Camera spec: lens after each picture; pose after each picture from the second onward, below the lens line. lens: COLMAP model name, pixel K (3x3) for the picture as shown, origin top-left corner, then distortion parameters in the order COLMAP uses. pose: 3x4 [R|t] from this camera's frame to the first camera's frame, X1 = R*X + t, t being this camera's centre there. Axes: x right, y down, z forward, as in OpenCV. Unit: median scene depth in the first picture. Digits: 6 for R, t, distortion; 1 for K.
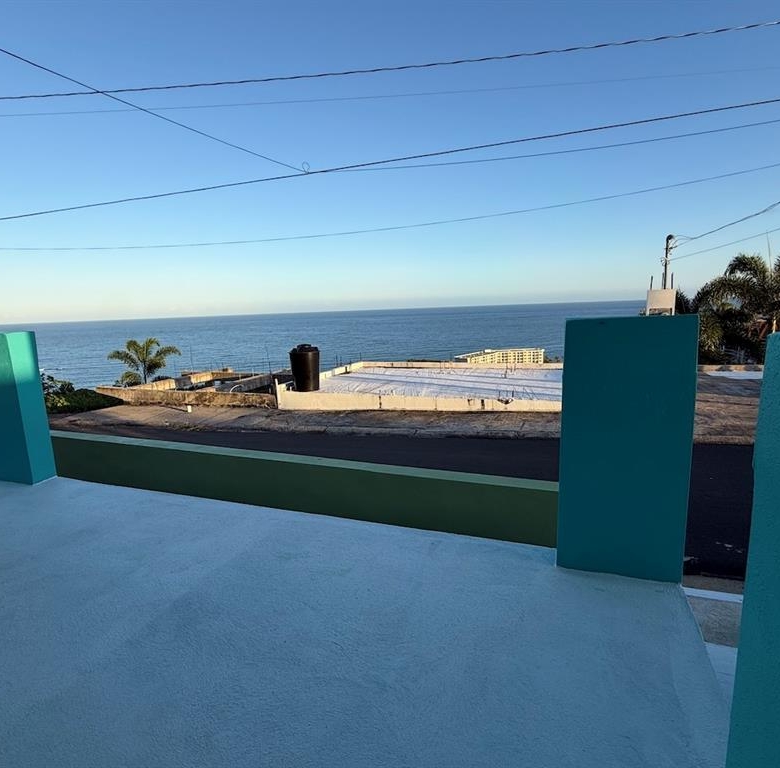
lens RADIAL K [[449.6, 0, 390.0], [0, 449.6, 387.6], [0, 0, 1]] dist [0.003025, -0.000510]
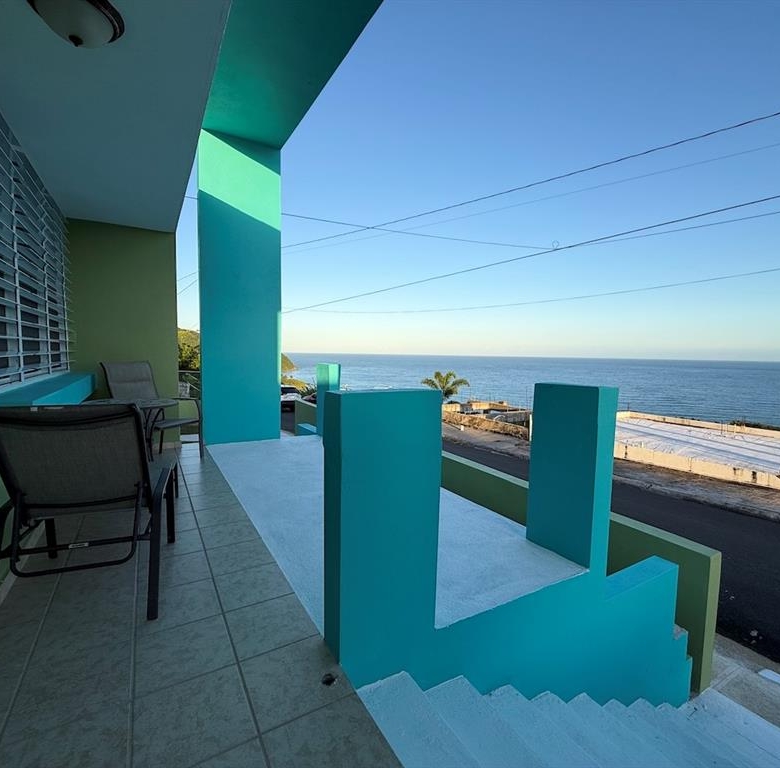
lens RADIAL K [[404.9, 0, 389.4], [0, 404.9, 383.3], [0, 0, 1]] dist [-0.002467, -0.000721]
pose [[0.778961, 0.098799, -0.619241, 0.096376], [-0.157121, 0.986760, -0.040211, 0.000382], [0.607070, 0.128619, 0.784171, -0.051160]]
